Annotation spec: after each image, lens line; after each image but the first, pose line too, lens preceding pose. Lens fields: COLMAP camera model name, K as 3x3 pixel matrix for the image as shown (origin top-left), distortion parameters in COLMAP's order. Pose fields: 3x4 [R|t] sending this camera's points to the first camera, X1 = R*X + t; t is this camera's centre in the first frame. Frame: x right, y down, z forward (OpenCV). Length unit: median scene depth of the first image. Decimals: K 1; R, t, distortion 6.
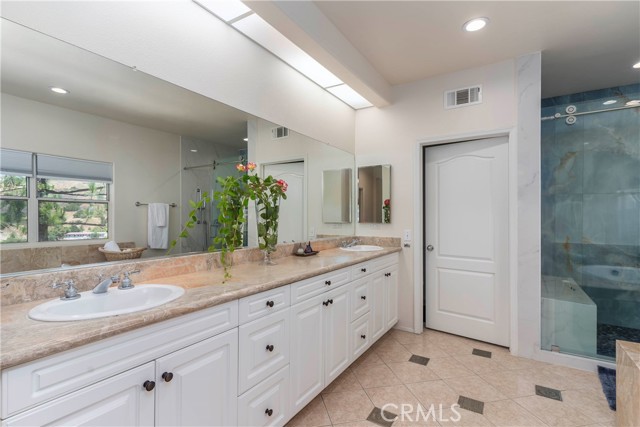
lens RADIAL K [[305.9, 0, 323.0], [0, 305.9, 214.0], [0, 0, 1]] dist [0.001884, 0.000058]
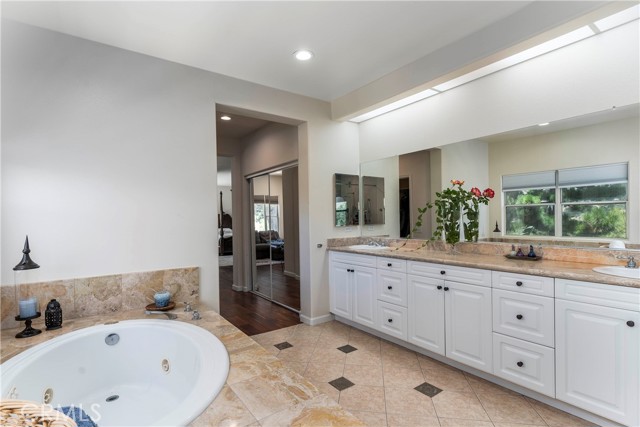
lens RADIAL K [[312.0, 0, 320.0], [0, 312.0, 213.5], [0, 0, 1]] dist [0.003670, 0.000473]
pose [[-0.358511, -0.010370, -0.933468, 1.077449], [0.020202, 0.999618, -0.018863, -0.004228], [0.933307, -0.025620, -0.358165, 0.758241]]
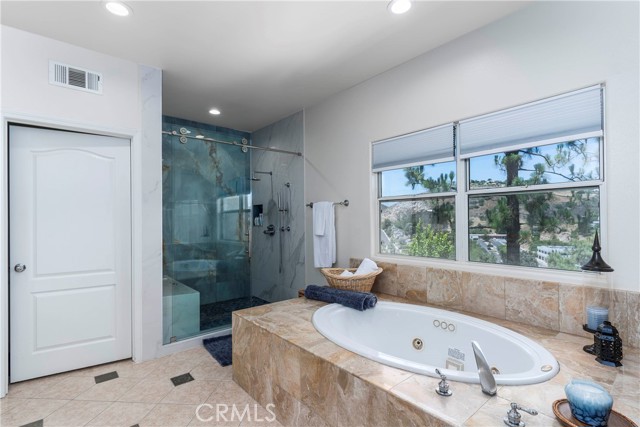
lens RADIAL K [[304.6, 0, 318.7], [0, 304.6, 215.8], [0, 0, 1]] dist [0.001146, -0.000289]
pose [[0.288856, 0.009707, 0.957323, -0.147968], [0.002330, 0.999939, -0.010842, -0.000607], [-0.957370, 0.005362, 0.288815, 0.151468]]
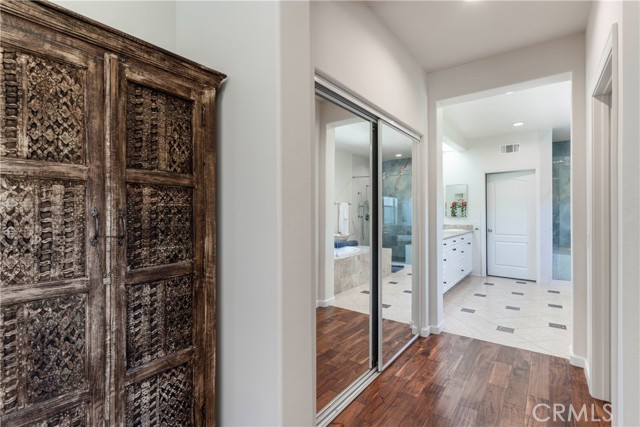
lens RADIAL K [[305.9, 0, 323.0], [0, 305.9, 214.0], [0, 0, 1]] dist [0.001884, 0.000058]
pose [[0.998174, -0.005036, -0.060196, -0.607644], [0.005276, 0.999979, 0.003831, 0.002983], [0.060176, -0.004142, 0.998179, -0.999192]]
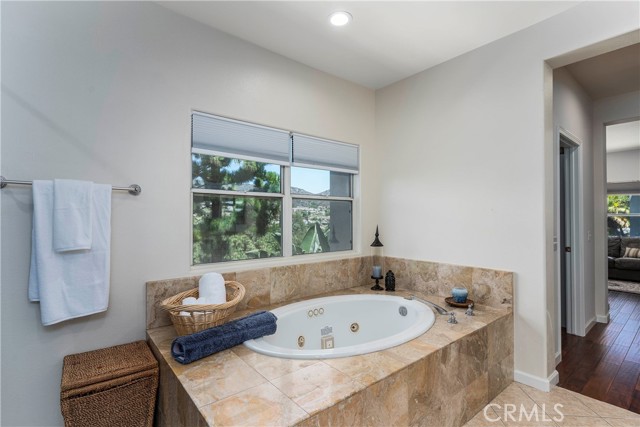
lens RADIAL K [[304.6, 0, 318.7], [0, 304.6, 215.8], [0, 0, 1]] dist [0.001146, -0.000289]
pose [[-0.949217, 0.004446, 0.314591, 0.451846], [-0.000907, 0.999857, -0.016868, 0.007252], [-0.314622, -0.016297, -0.949077, 0.976559]]
